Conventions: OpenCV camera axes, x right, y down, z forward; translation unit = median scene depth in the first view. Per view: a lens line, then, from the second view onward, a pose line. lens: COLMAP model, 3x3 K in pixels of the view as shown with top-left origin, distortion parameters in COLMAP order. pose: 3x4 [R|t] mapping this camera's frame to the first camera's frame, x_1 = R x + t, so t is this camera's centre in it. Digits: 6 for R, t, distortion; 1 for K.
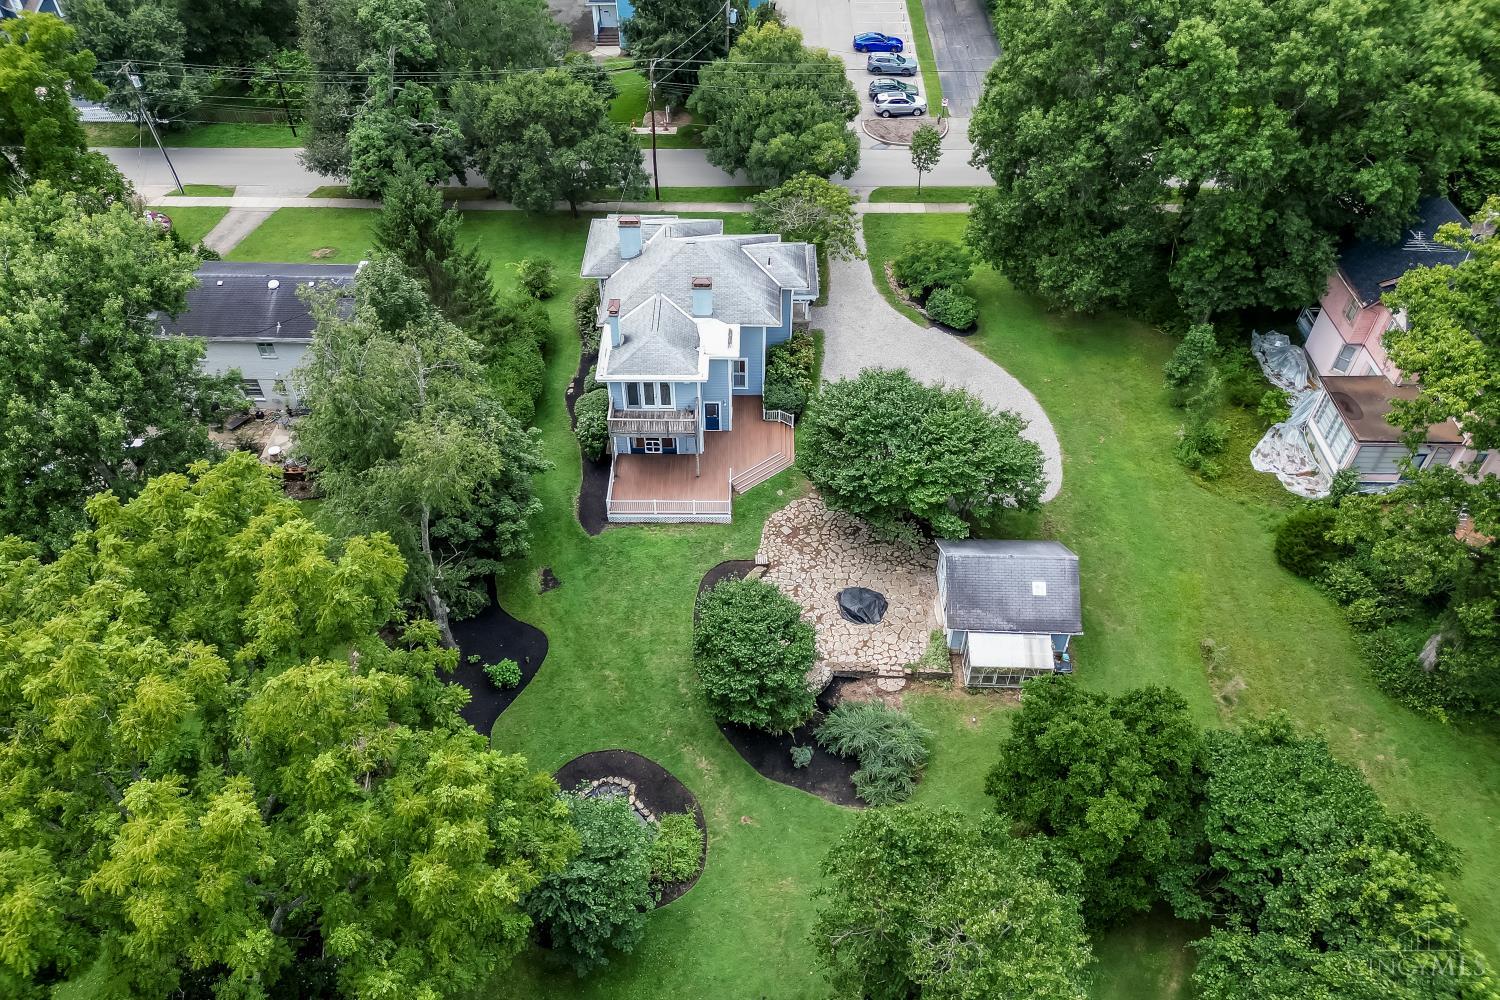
lens RADIAL K [[1039.4, 0, 743.4], [0, 1039.4, 521.4], [0, 0, 1]] dist [0.059453, 0.000134]
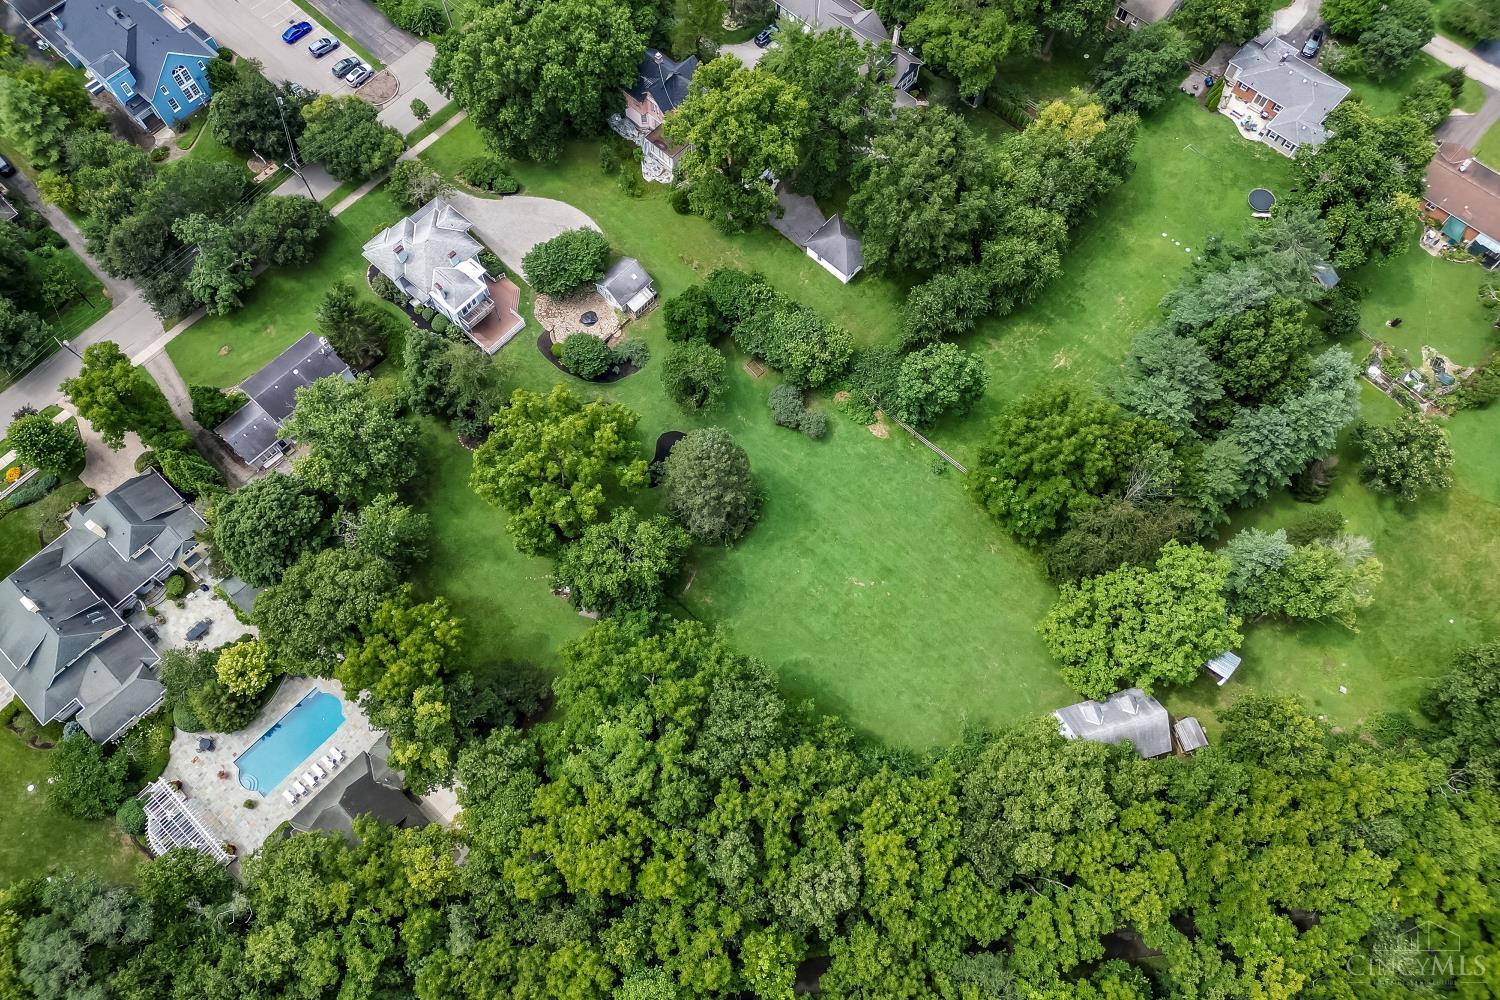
lens RADIAL K [[1000.7, 0, 750.0], [0, 1000.7, 500.0], [0, 0, 1]] dist [0.048697, -0.001975]
pose [[0.659067, -0.693332, 0.291413, -0.647139], [0.531849, 0.703623, 0.471224, -0.550539], [-0.531759, -0.155581, 0.832482, -1.385060]]
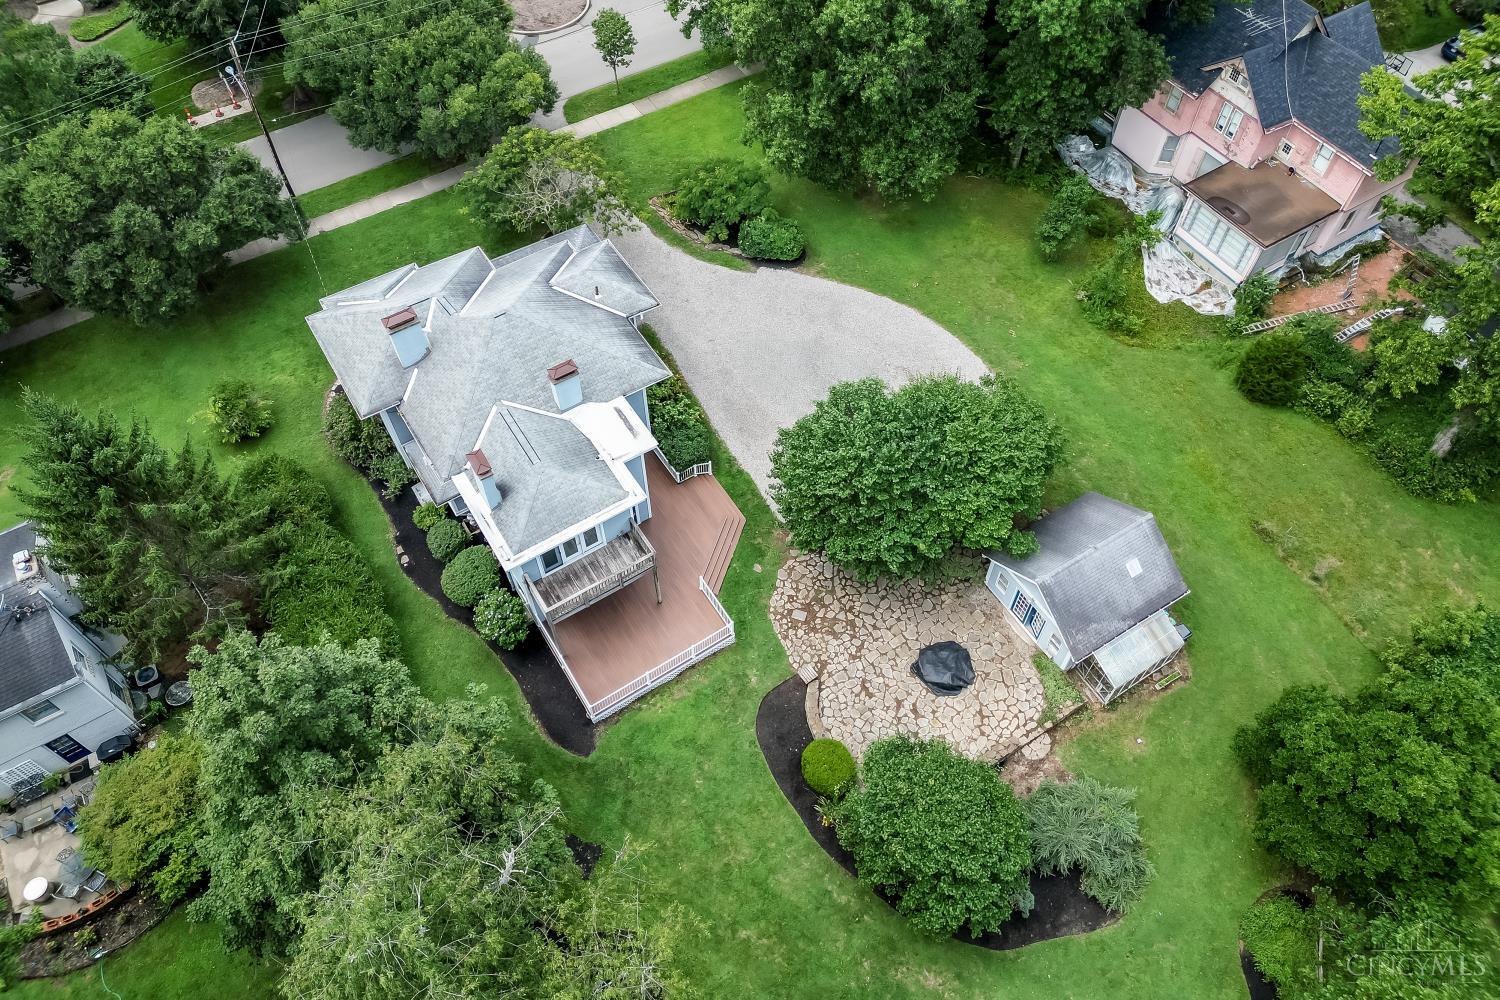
lens RADIAL K [[1028.0, 0, 757.3], [0, 1028.0, 482.8], [0, 0, 1]] dist [0.051123, -0.001997]
pose [[0.836986, -0.448918, 0.312934, -0.179245], [0.389286, 0.890356, 0.236056, -0.269044], [-0.384592, -0.075755, 0.919973, 0.280625]]
